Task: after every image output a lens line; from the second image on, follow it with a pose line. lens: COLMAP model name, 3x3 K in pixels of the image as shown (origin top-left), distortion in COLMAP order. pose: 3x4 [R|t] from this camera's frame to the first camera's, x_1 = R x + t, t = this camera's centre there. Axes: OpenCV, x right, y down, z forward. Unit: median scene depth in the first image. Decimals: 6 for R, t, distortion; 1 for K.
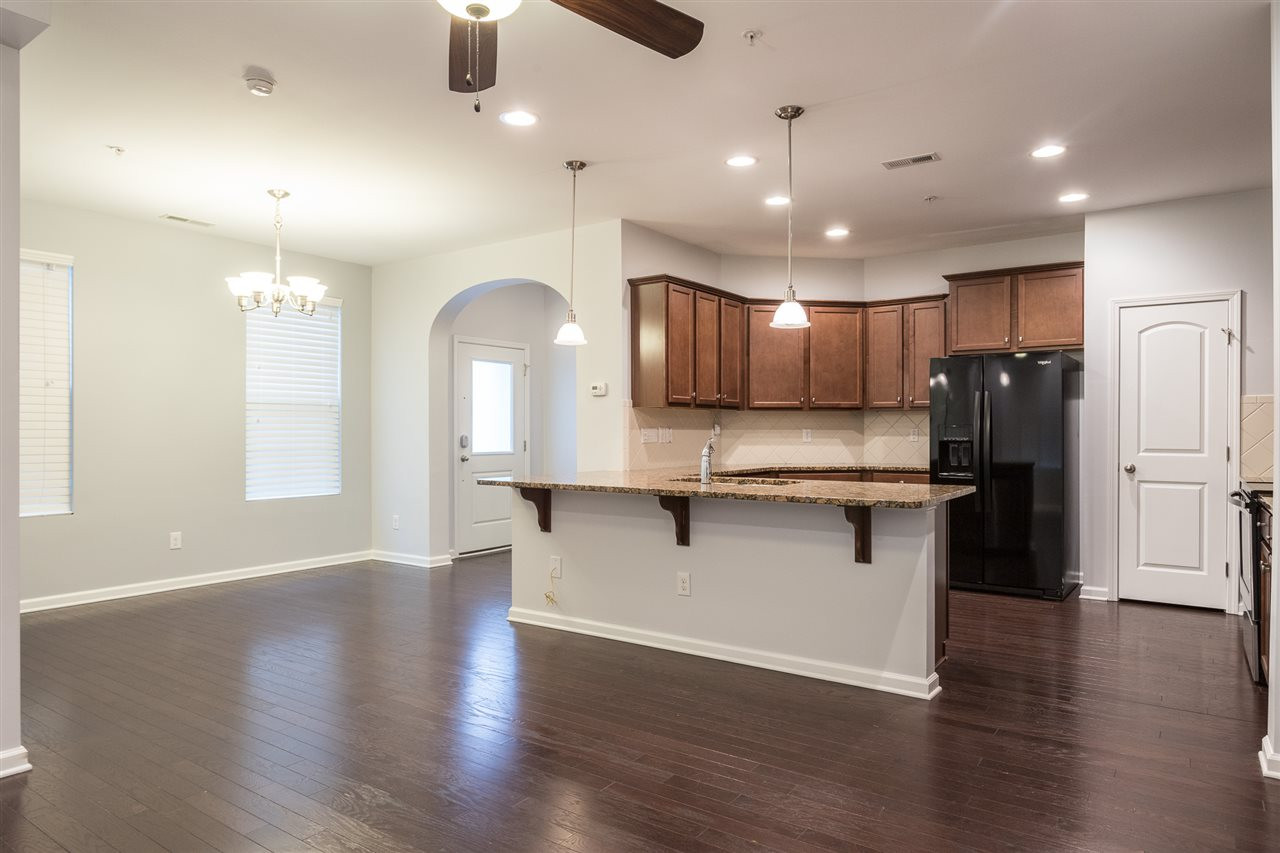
lens RADIAL K [[737.4, 0, 641.8], [0, 737.4, 423.2], [0, 0, 1]] dist [-0.001760, -0.000986]
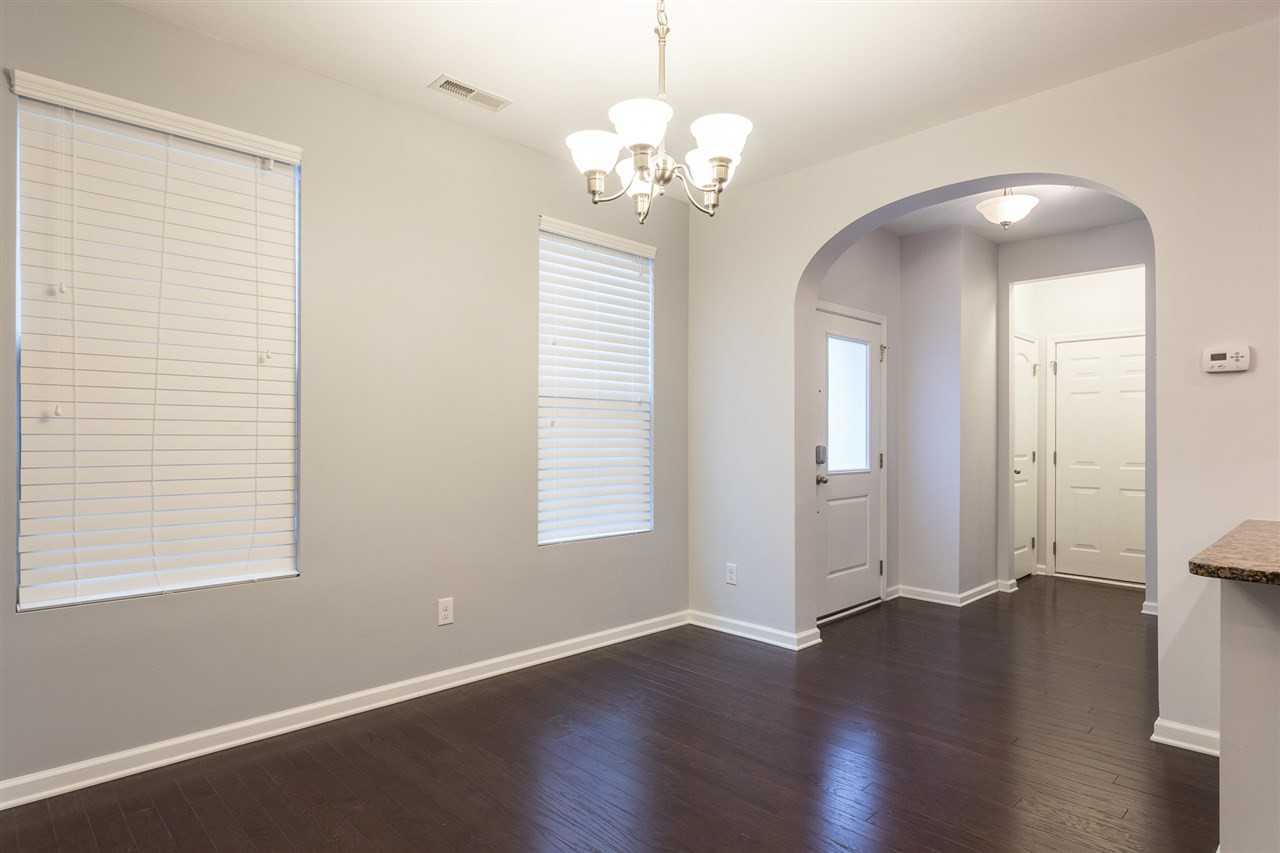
lens RADIAL K [[613.7, 0, 640.0], [0, 613.7, 426.5], [0, 0, 1]] dist [0.000146, 0.000249]
pose [[0.984638, 0.000151, -0.174610, -0.350801], [-0.001416, 0.999974, -0.007122, 0.003451], [0.174604, 0.007260, 0.984612, 0.473690]]
